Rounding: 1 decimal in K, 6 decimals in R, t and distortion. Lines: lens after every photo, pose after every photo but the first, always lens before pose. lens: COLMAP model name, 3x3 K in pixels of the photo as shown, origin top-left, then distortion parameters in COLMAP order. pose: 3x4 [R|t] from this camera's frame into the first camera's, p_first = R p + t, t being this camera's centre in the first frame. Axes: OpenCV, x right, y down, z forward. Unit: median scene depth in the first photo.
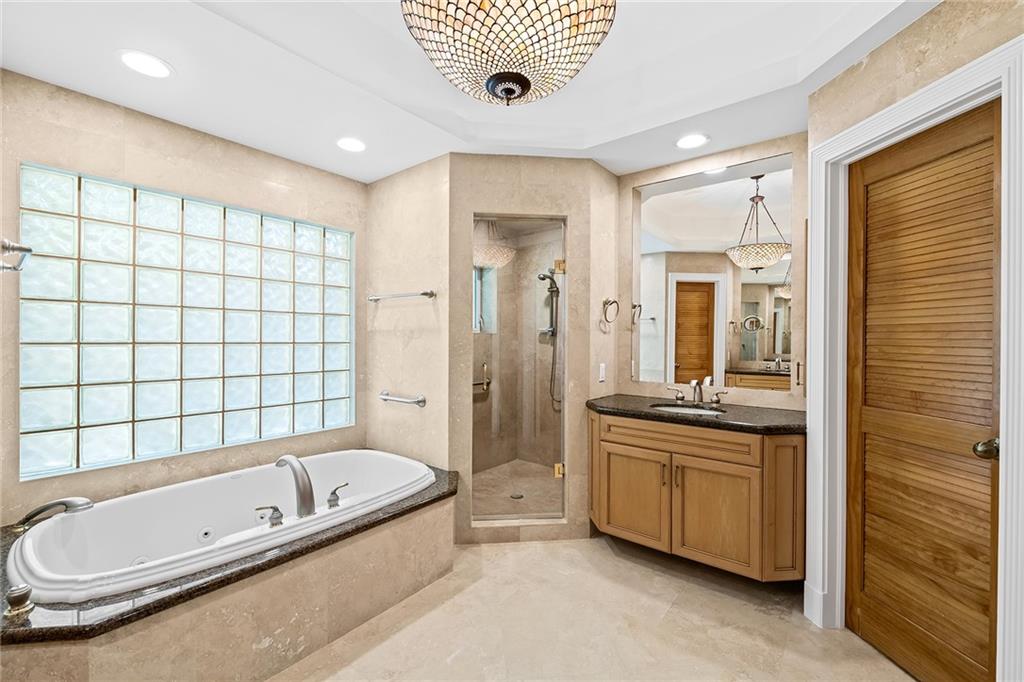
lens RADIAL K [[423.1, 0, 513.8], [0, 423.1, 339.9], [0, 0, 1]] dist [-0.001372, -0.002383]
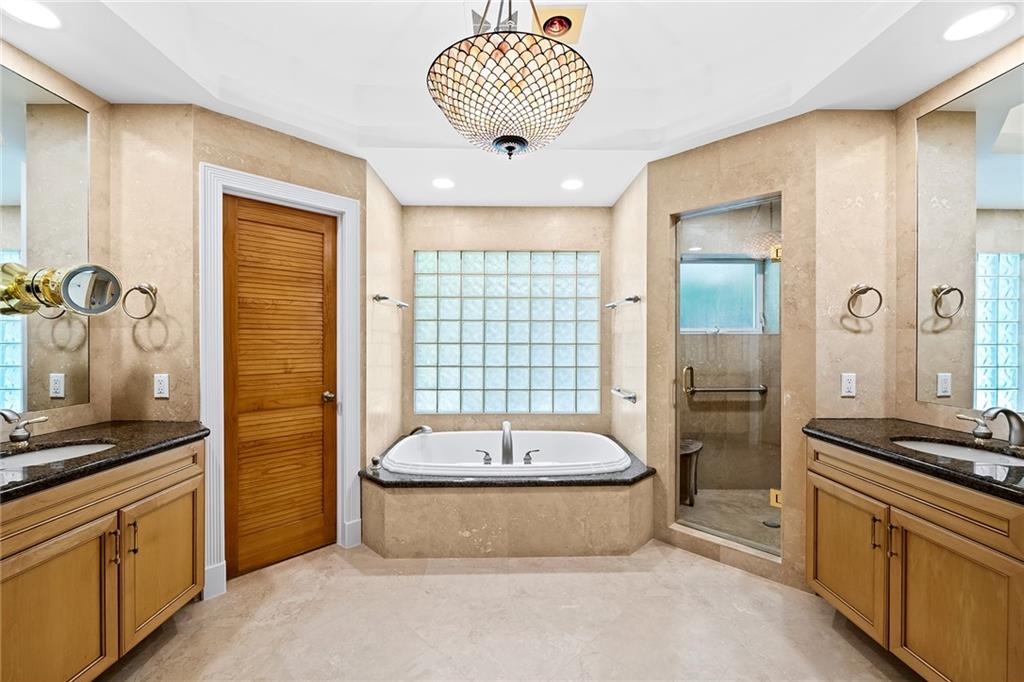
lens RADIAL K [[423.1, 0, 528.5], [0, 423.1, 341.2], [0, 0, 1]] dist [-0.001372, -0.002383]
pose [[0.642721, -0.001540, -0.766099, 0.460644], [-0.000860, 0.999996, -0.002731, 0.002572], [0.766100, 0.002414, 0.642717, 0.096886]]
